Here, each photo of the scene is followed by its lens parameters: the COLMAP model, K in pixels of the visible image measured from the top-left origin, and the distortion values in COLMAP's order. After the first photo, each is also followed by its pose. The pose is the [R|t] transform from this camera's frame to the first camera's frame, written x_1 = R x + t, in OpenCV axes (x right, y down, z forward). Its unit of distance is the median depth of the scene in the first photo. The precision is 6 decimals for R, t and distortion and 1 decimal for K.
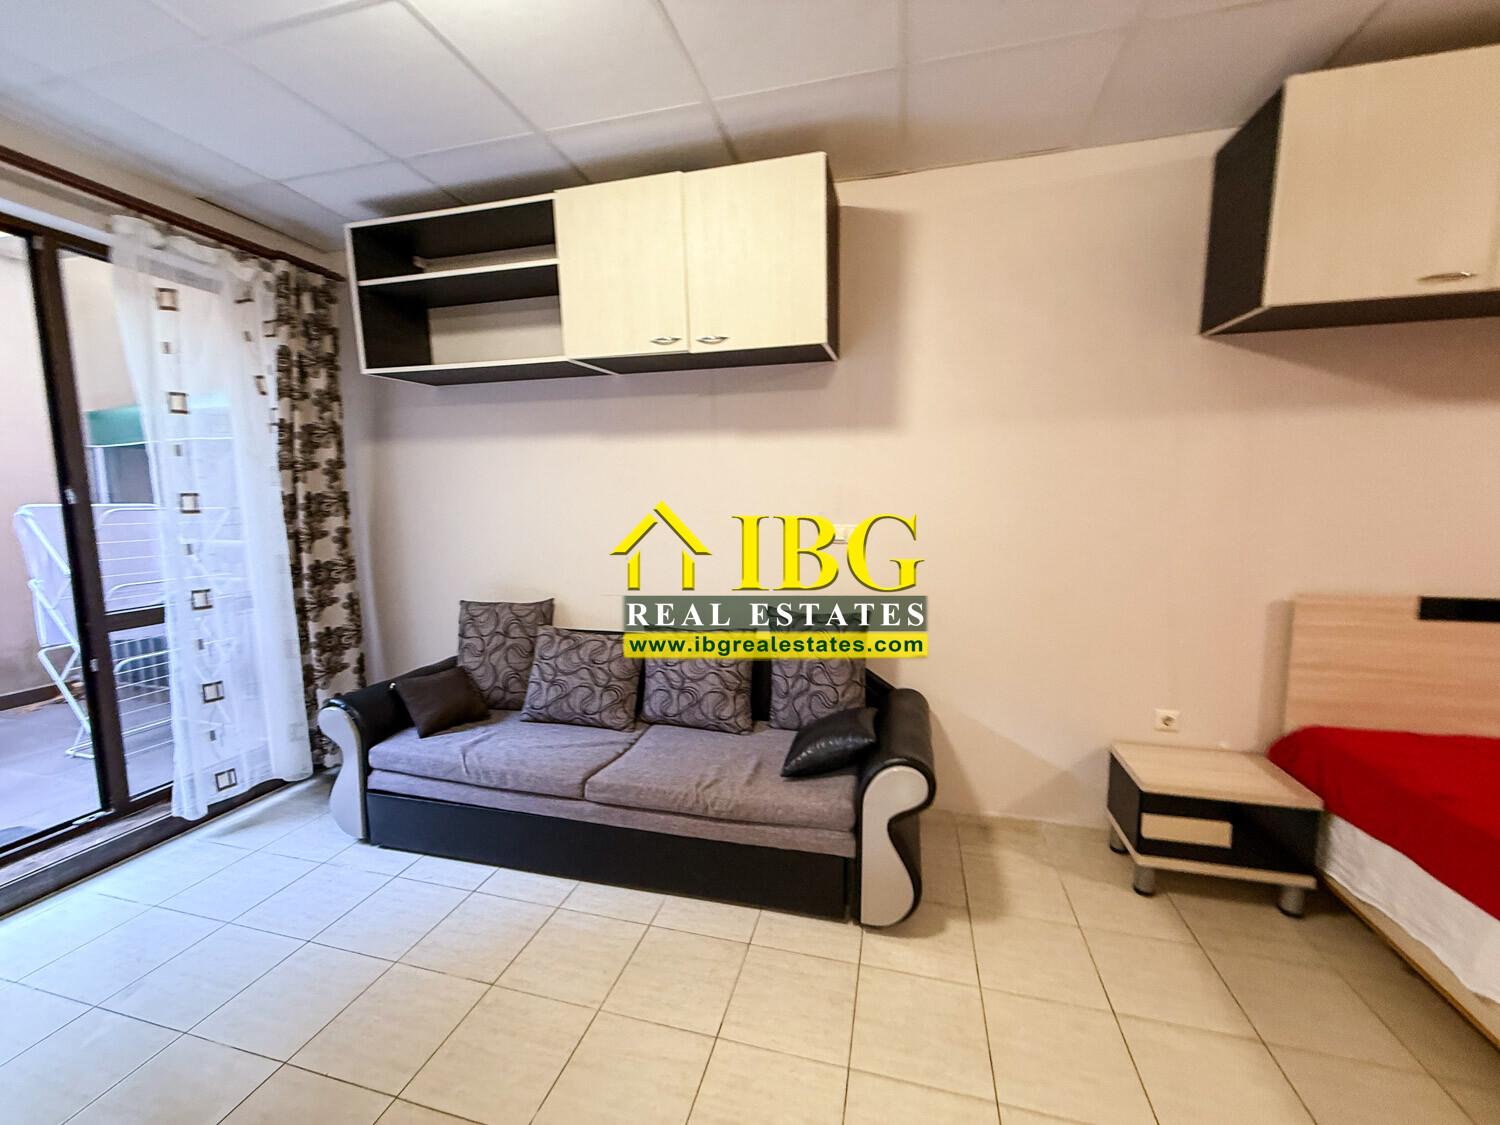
lens RADIAL K [[597.9, 0, 745.9], [0, 597.9, 563.5], [0, 0, 1]] dist [0.000498, -0.000209]
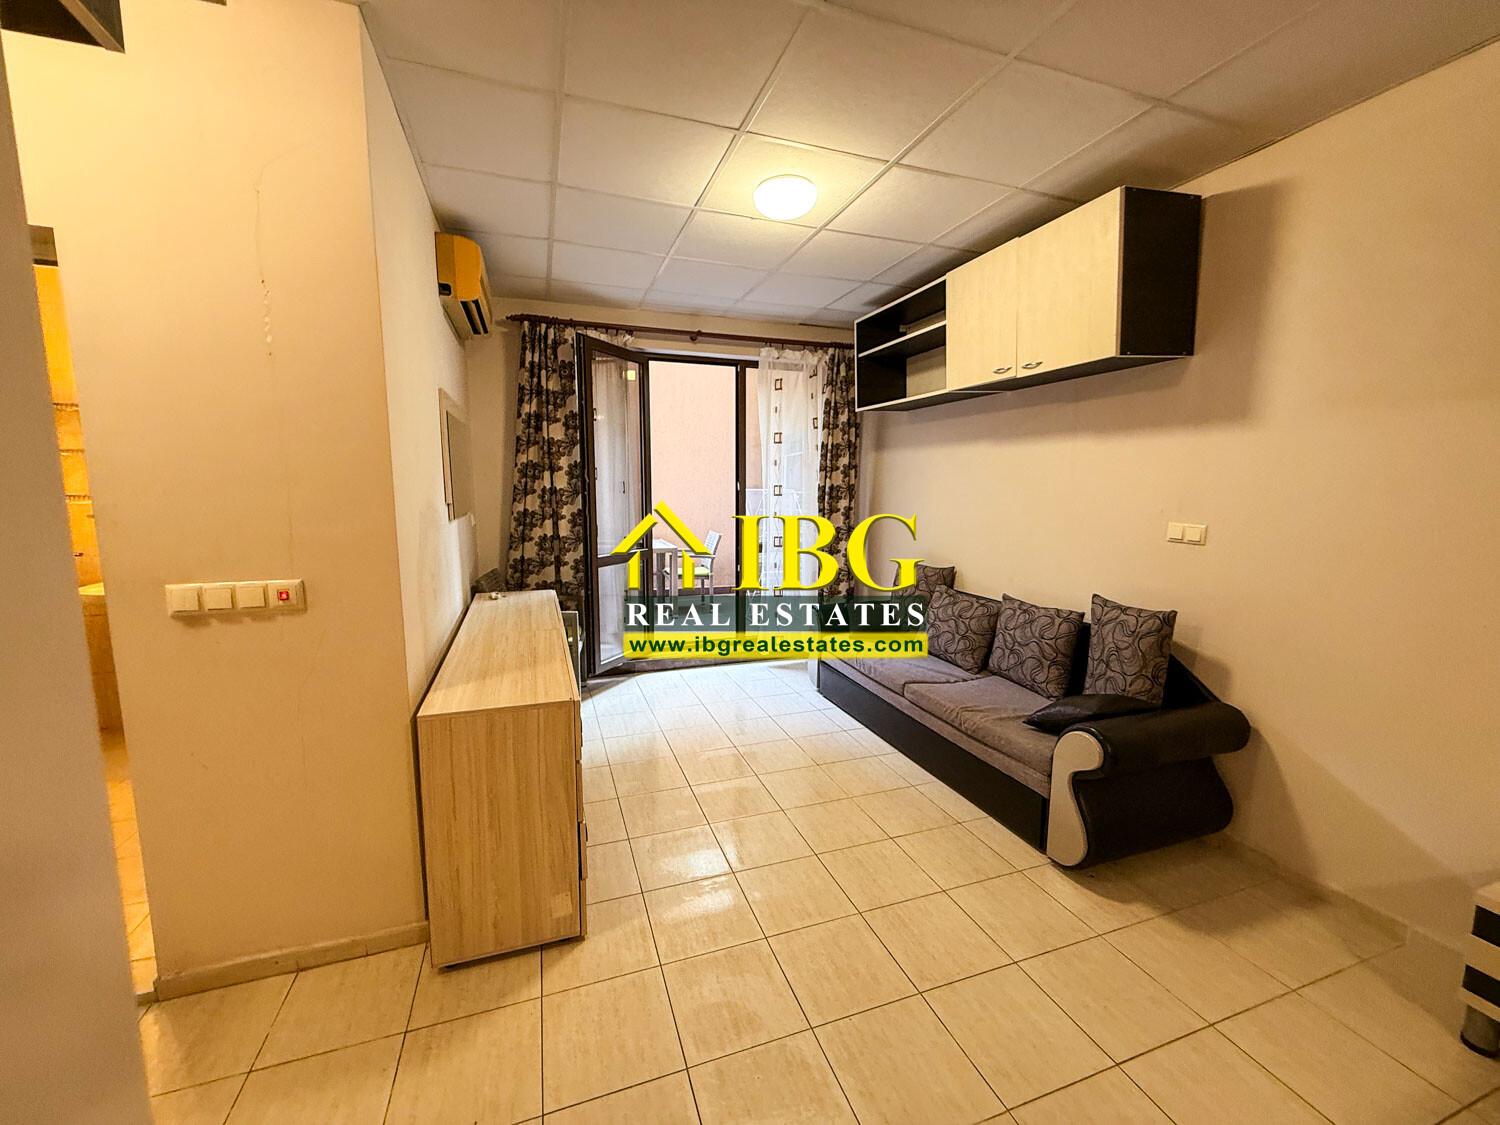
lens RADIAL K [[597.9, 0, 745.9], [0, 597.9, 562.6], [0, 0, 1]] dist [0.000498, -0.000209]
pose [[0.559196, 0.116130, -0.820862, 0.593637], [-0.097329, 0.992489, 0.074108, -0.004526], [0.823303, 0.038453, 0.566299, -0.147483]]
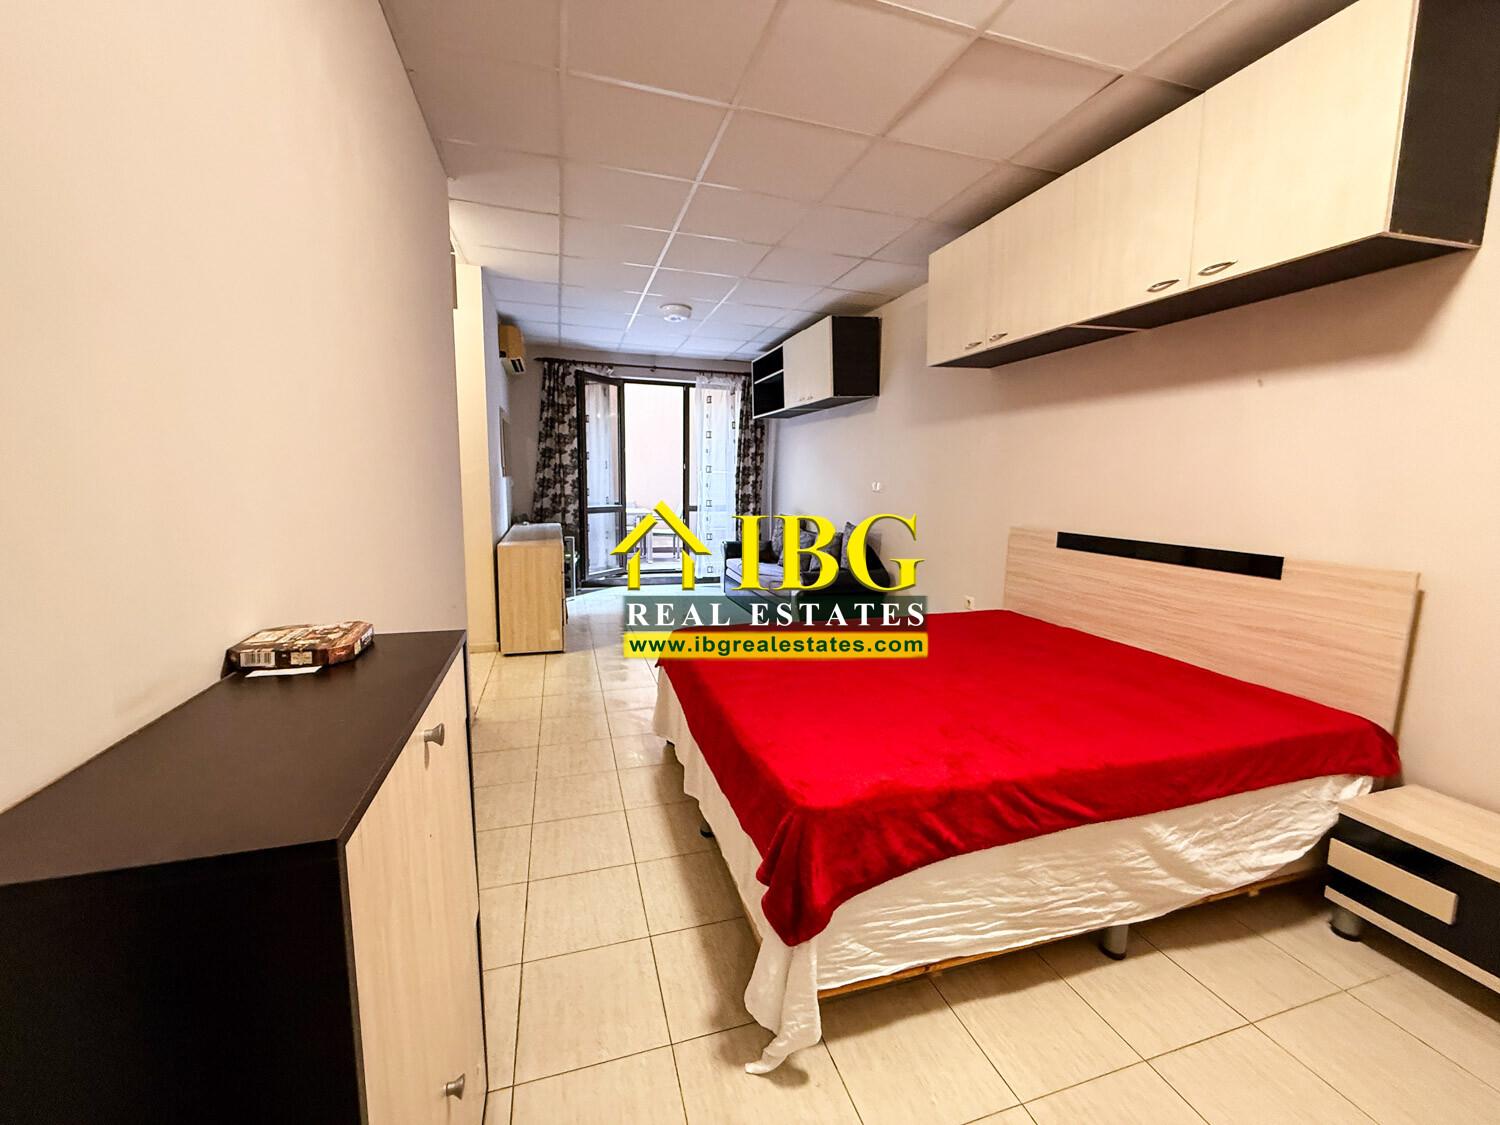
lens RADIAL K [[597.9, 0, 745.7], [0, 597.9, 561.8], [0, 0, 1]] dist [0.000498, -0.000209]
pose [[0.530827, 0.132534, -0.837053, 1.622740], [-0.113277, 0.989929, 0.084904, 0.075275], [0.839876, 0.049749, 0.540494, -0.382483]]
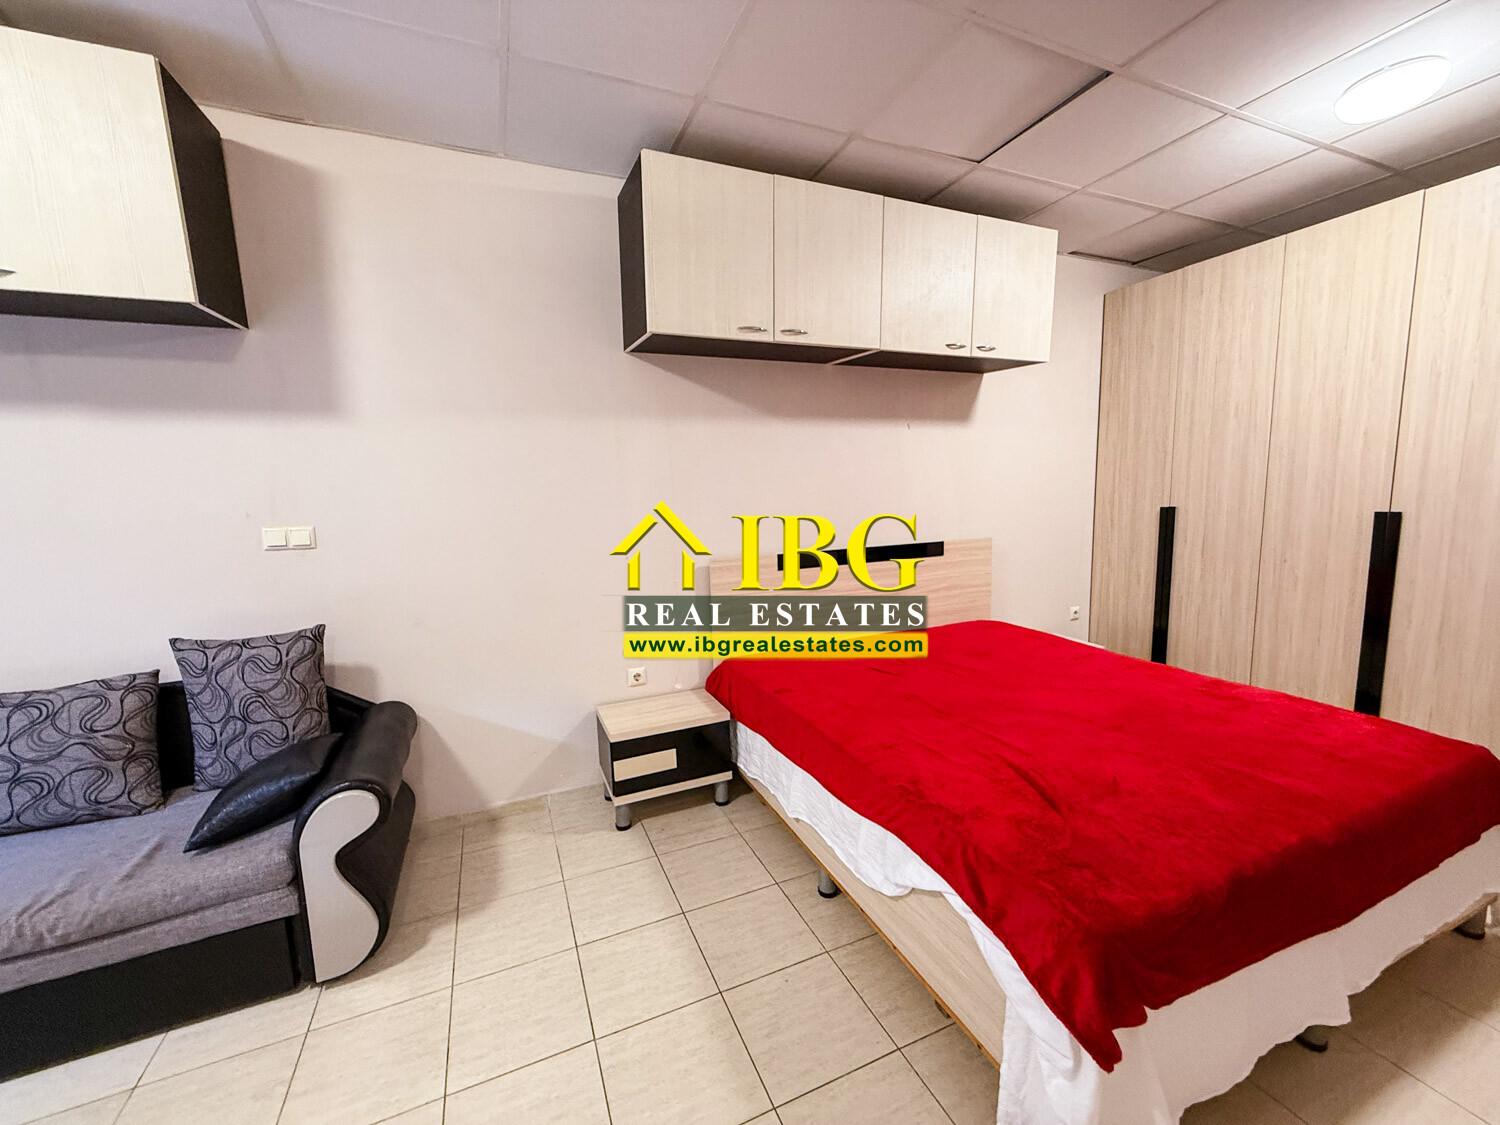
lens RADIAL K [[597.9, 0, 748.4], [0, 597.9, 562.3], [0, 0, 1]] dist [0.000498, -0.000209]
pose [[0.784043, -0.093935, 0.613558, 0.161520], [0.089888, 0.995245, 0.037506, 0.012055], [-0.614163, 0.025746, 0.788759, -0.068630]]
